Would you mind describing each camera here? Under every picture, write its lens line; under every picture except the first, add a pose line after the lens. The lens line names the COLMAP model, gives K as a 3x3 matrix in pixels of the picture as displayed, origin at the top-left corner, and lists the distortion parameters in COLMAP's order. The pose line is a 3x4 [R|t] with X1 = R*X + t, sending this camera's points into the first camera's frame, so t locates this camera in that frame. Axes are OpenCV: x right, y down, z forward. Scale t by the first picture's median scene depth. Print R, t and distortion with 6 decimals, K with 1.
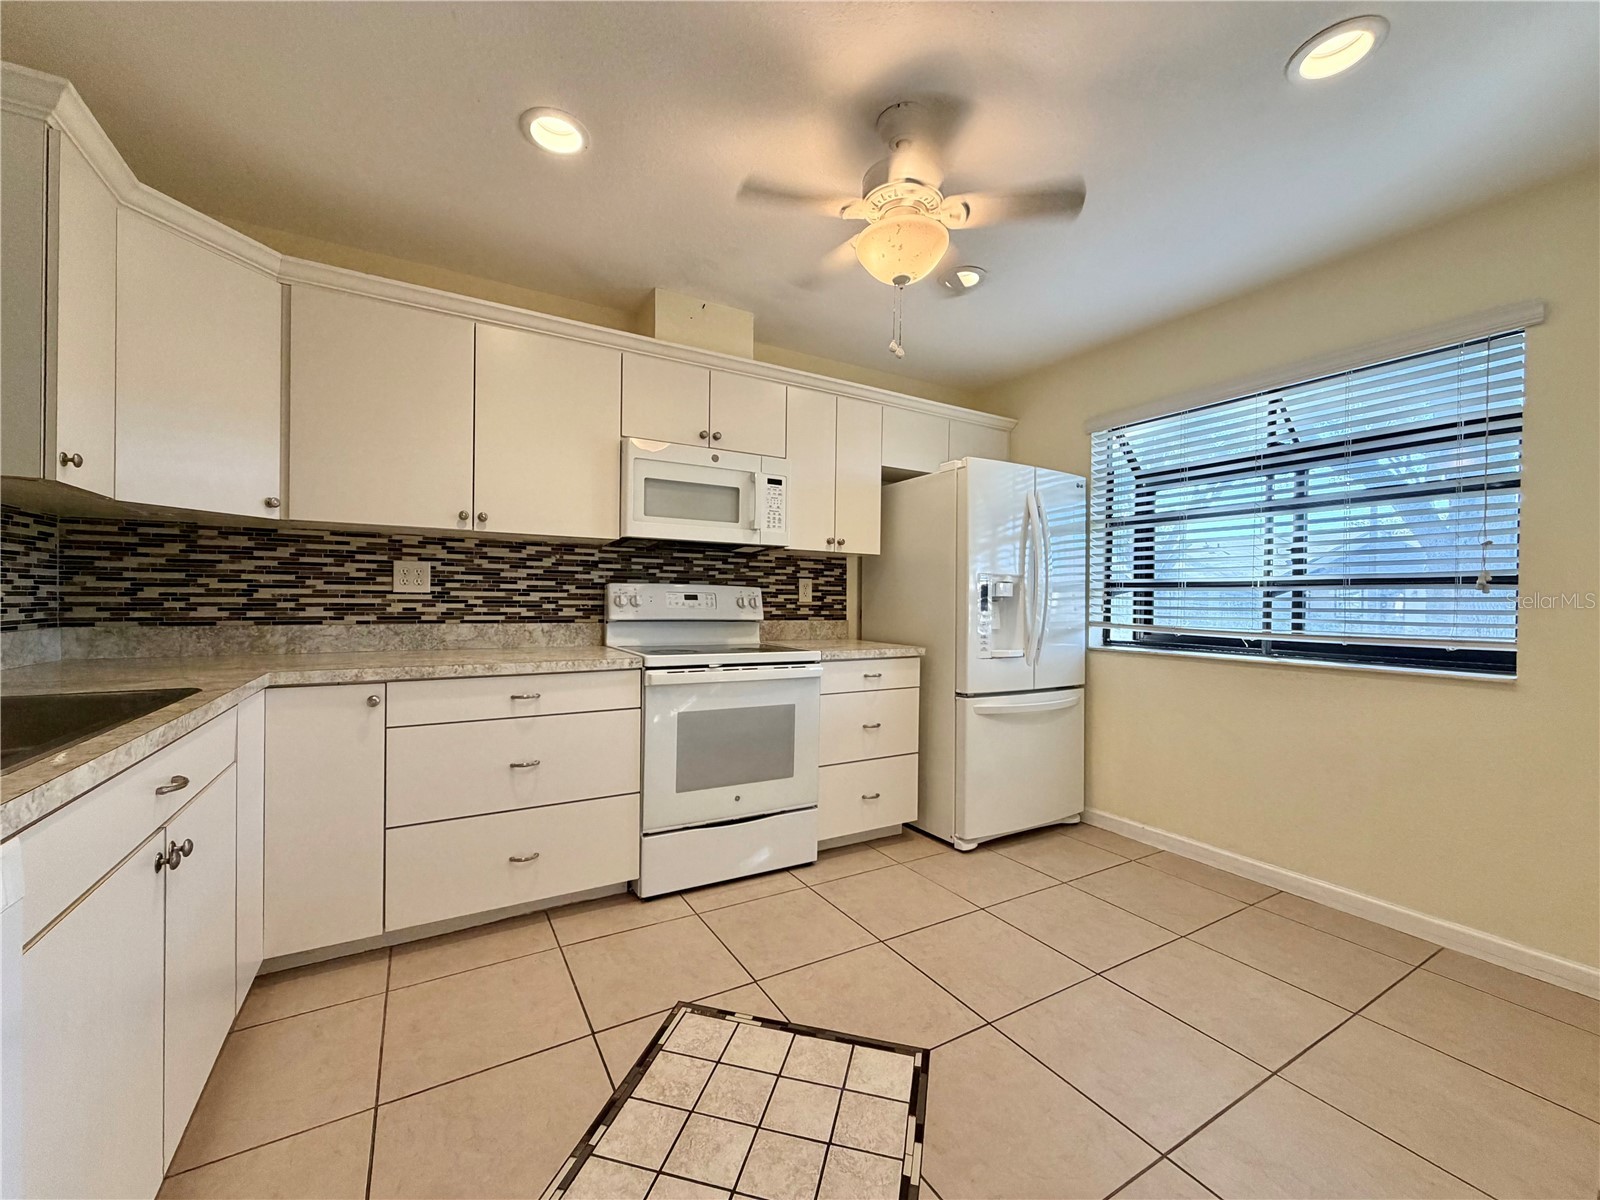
lens RADIAL K [[634.2, 0, 796.2], [0, 634.2, 606.4], [0, 0, 1]] dist [0.000392, -0.000288]
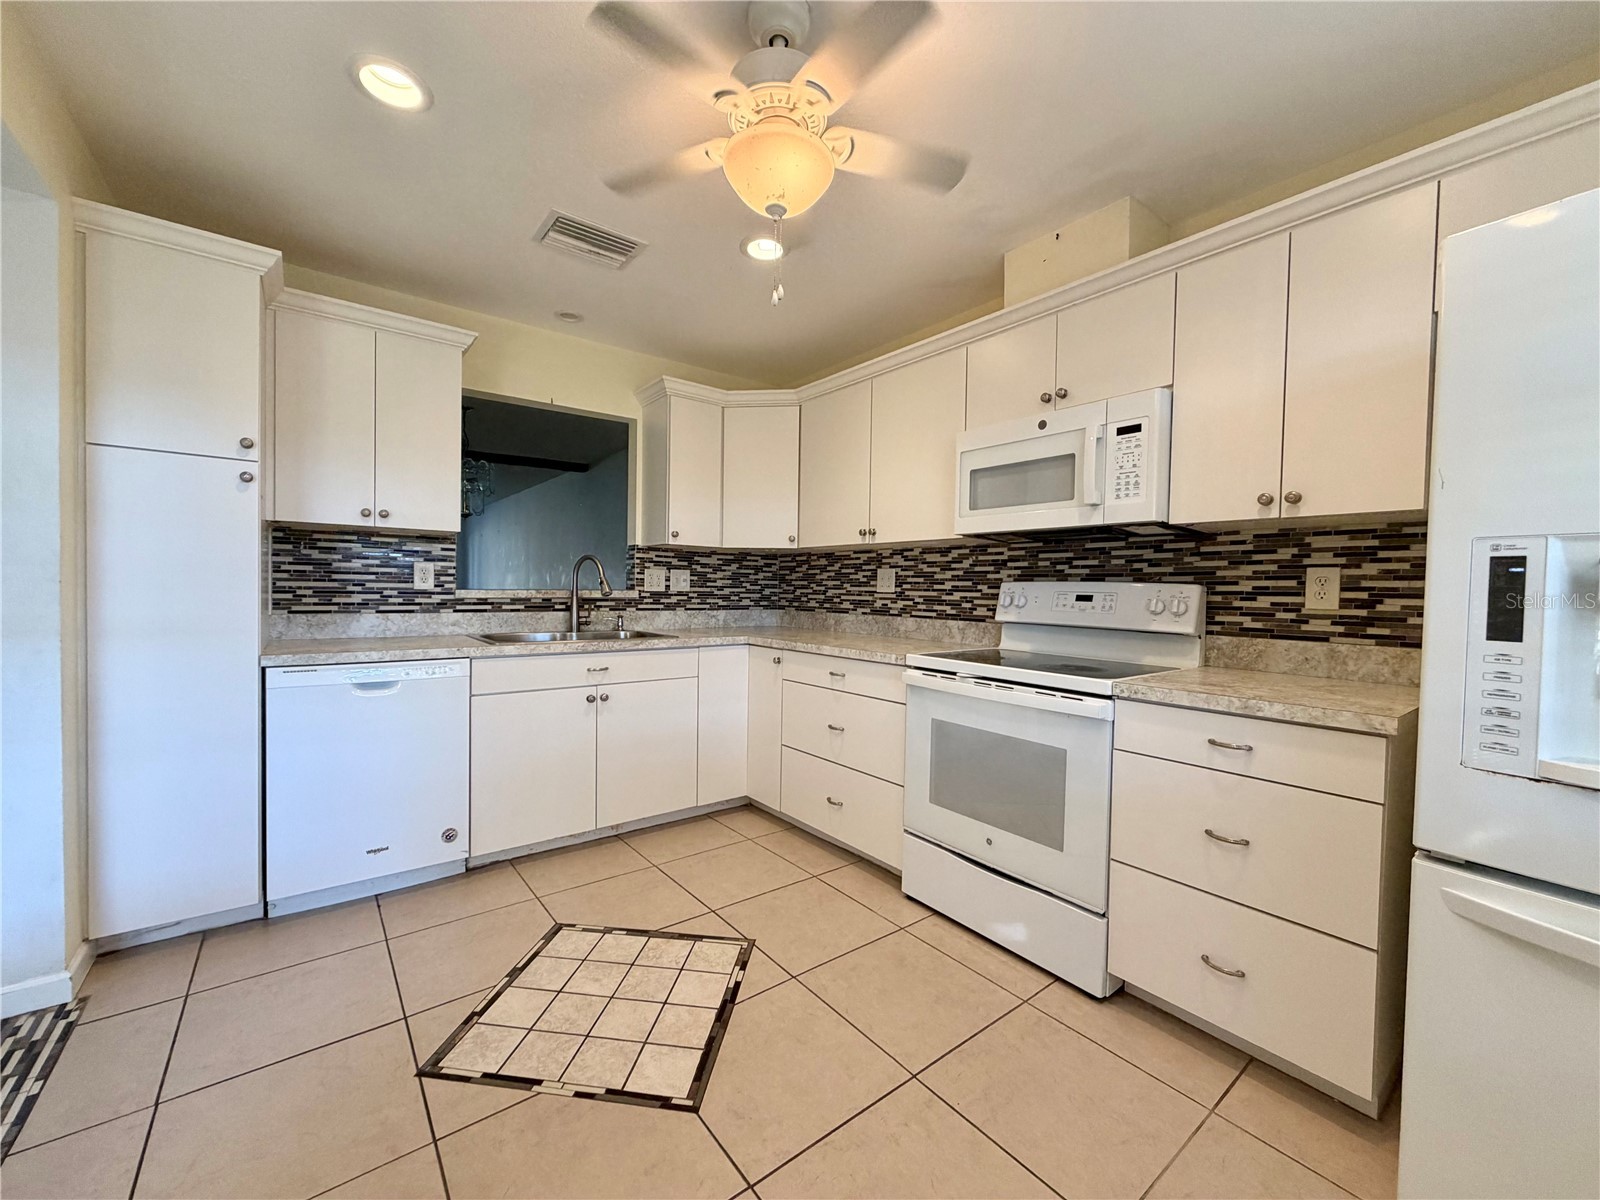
lens RADIAL K [[634.2, 0, 796.2], [0, 634.2, 606.4], [0, 0, 1]] dist [0.000392, -0.000288]
pose [[0.132245, 0.019658, -0.991022, 0.654370], [-0.025578, 0.999538, 0.016413, -0.008921], [0.990887, 0.023178, 0.132687, 0.608676]]
